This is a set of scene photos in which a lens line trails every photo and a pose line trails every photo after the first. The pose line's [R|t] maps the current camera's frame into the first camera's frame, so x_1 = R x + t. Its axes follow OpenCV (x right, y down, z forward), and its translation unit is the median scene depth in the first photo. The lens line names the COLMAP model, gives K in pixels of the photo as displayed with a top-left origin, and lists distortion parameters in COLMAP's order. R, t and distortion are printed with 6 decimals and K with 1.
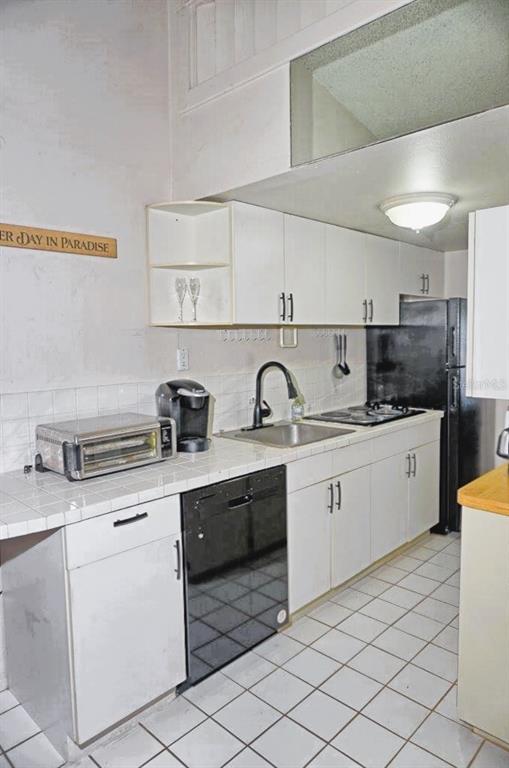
lens RADIAL K [[509.8, 0, 254.5], [0, 509.8, 384.0], [0, 0, 1]] dist [-0.006855, 0.005001]
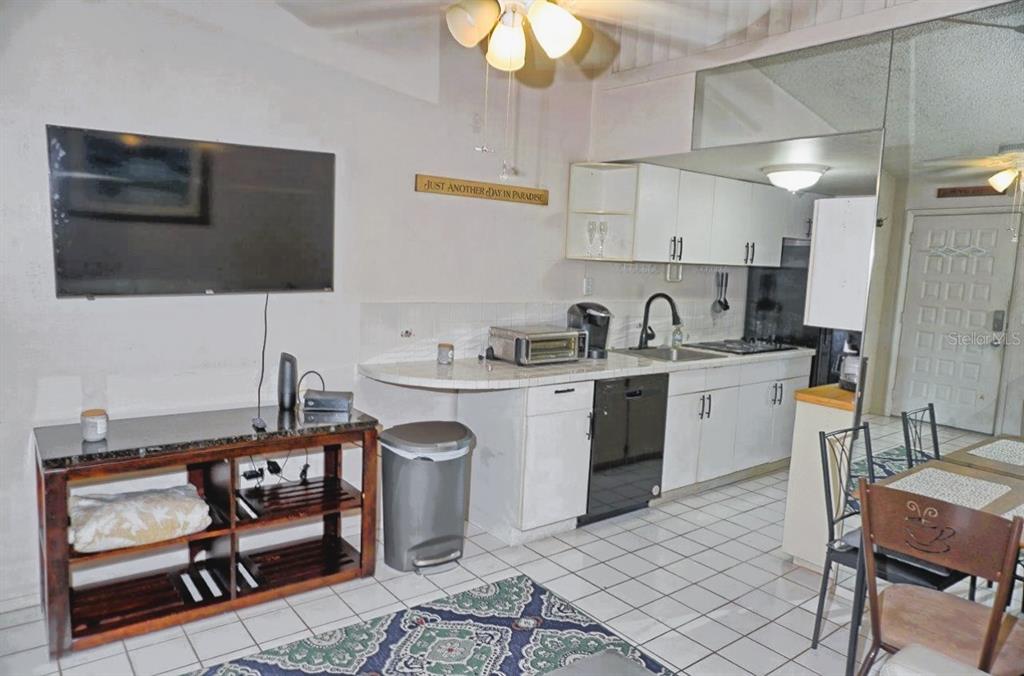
lens RADIAL K [[676.0, 0, 496.6], [0, 676.0, 335.9], [0, 0, 1]] dist [-0.043286, 0.027012]
pose [[0.984765, 0.074405, -0.157167, -0.089642], [-0.070706, 0.997075, 0.029005, 0.038361], [0.158865, -0.017451, 0.987146, -0.634649]]
